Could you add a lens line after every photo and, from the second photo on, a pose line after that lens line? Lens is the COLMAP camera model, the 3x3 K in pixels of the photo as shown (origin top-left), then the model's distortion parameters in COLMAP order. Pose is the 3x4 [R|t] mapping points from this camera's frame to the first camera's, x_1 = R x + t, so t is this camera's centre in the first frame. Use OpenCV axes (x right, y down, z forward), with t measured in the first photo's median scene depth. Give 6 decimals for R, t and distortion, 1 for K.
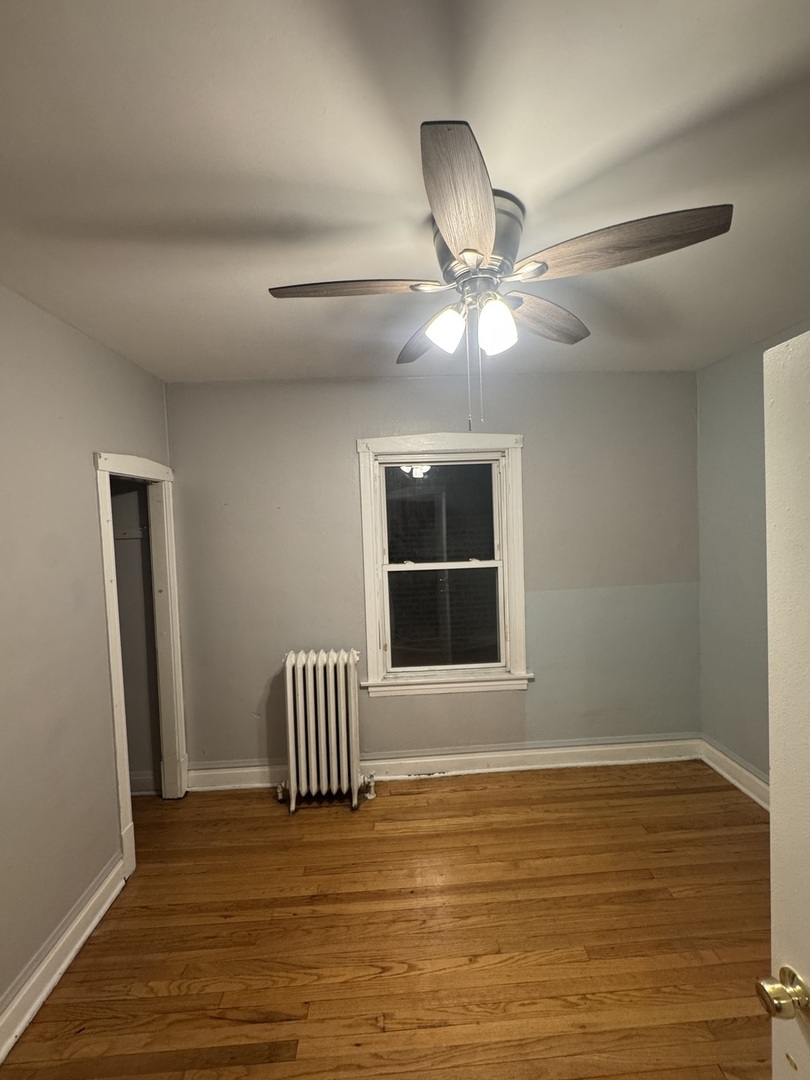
lens RADIAL K [[432.0, 0, 406.4], [0, 432.0, 537.1], [0, 0, 1]] dist [-0.003938, 0.000639]
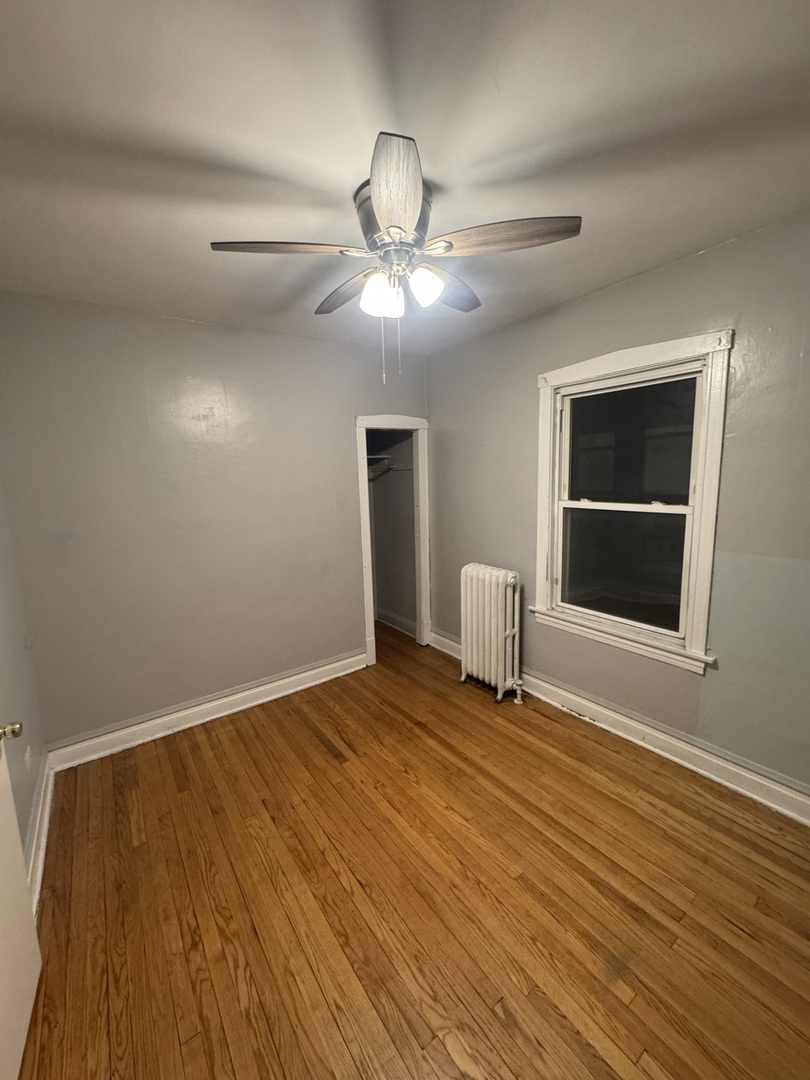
lens RADIAL K [[432.0, 0, 406.4], [0, 432.0, 537.1], [0, 0, 1]] dist [-0.003938, 0.000639]
pose [[0.550291, 0.143733, -0.822508, 0.653646], [-0.023027, 0.987310, 0.157127, -0.001290], [0.834655, -0.067526, 0.546618, 0.166546]]
